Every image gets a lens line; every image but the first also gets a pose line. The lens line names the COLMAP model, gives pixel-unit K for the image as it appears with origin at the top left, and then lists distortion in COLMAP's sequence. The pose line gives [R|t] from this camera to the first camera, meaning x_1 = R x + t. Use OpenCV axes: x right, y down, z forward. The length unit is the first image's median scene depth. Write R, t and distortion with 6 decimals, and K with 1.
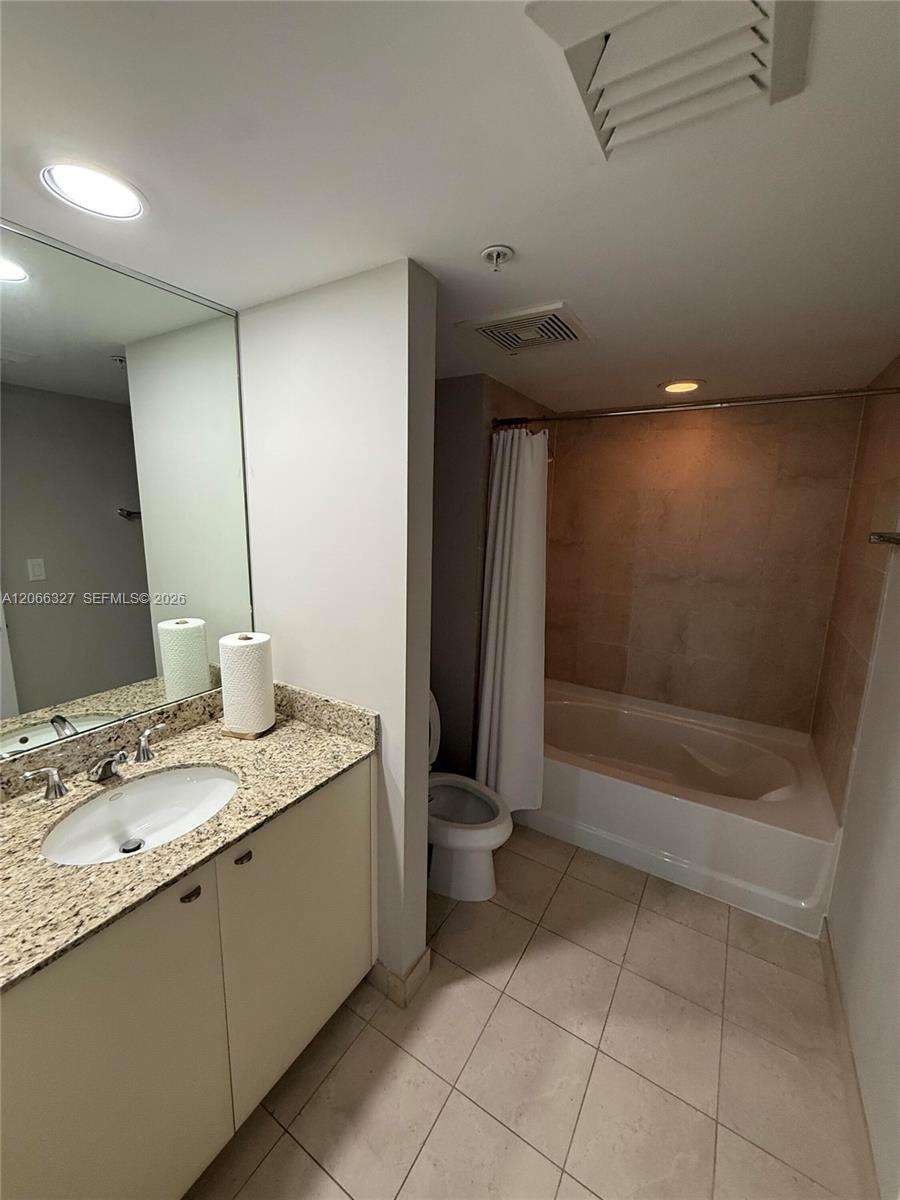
lens RADIAL K [[476.0, 0, 452.2], [0, 476.0, 600.9], [0, 0, 1]] dist [-0.002277, -0.000414]
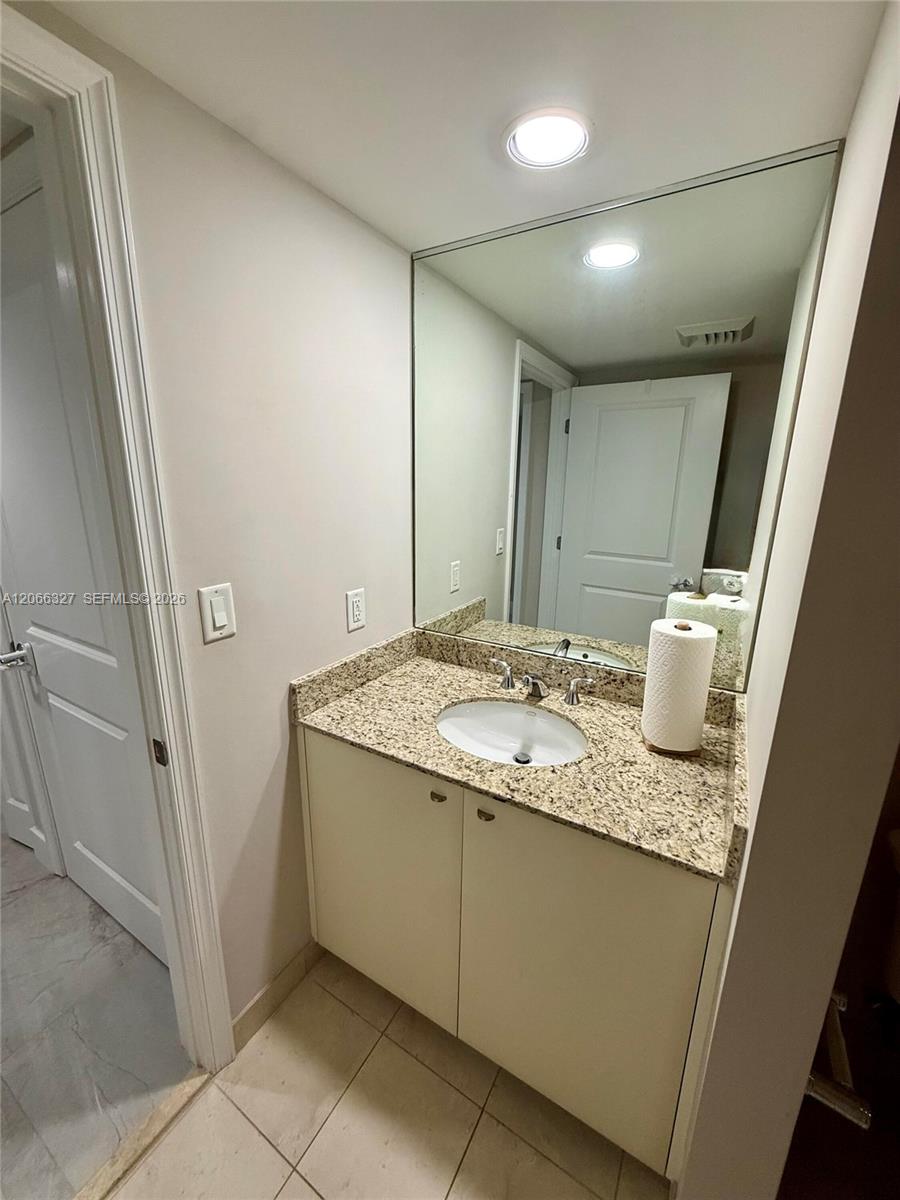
lens RADIAL K [[476.0, 0, 452.7], [0, 476.0, 594.1], [0, 0, 1]] dist [-0.002277, -0.000414]
pose [[0.011982, 0.217645, -0.975954, 0.361538], [-0.201372, 0.956553, 0.210846, -0.074199], [0.979442, 0.194003, 0.055289, 0.690040]]
